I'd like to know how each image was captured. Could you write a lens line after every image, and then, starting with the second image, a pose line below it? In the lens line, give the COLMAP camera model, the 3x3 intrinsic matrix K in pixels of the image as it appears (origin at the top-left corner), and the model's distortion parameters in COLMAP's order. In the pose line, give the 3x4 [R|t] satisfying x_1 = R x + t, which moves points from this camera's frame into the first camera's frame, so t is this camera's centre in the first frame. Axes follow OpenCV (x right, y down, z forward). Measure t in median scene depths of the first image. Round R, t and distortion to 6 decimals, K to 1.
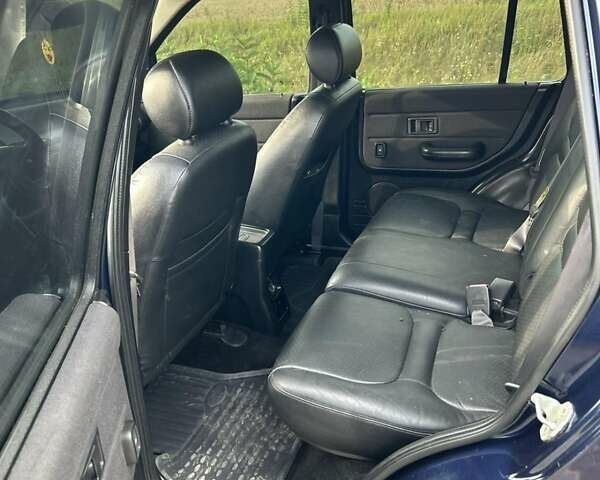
lens RADIAL K [[600.2, 0, 302.5], [0, 600.2, 243.1], [0, 0, 1]] dist [0.059417, -0.014295]
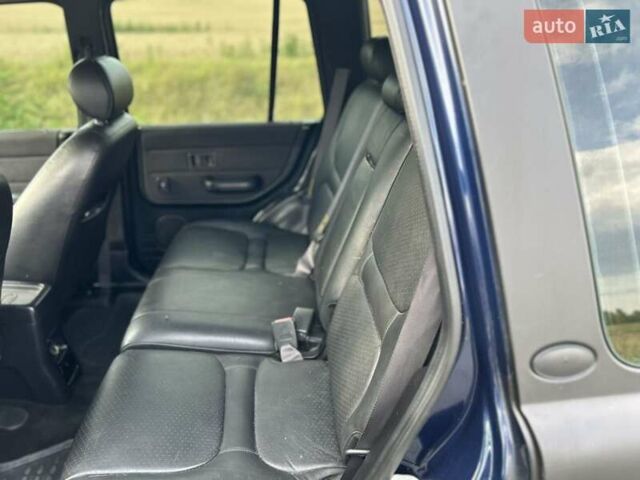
lens RADIAL K [[480.8, 0, 320.0], [0, 480.8, 240.0], [0, 0, 1]] dist [0.008073, -0.006331]
pose [[0.898188, -0.099950, 0.428098, 0.011936], [0.107189, 0.994212, 0.007231, -0.048452], [-0.426343, 0.039393, 0.903703, 0.189441]]
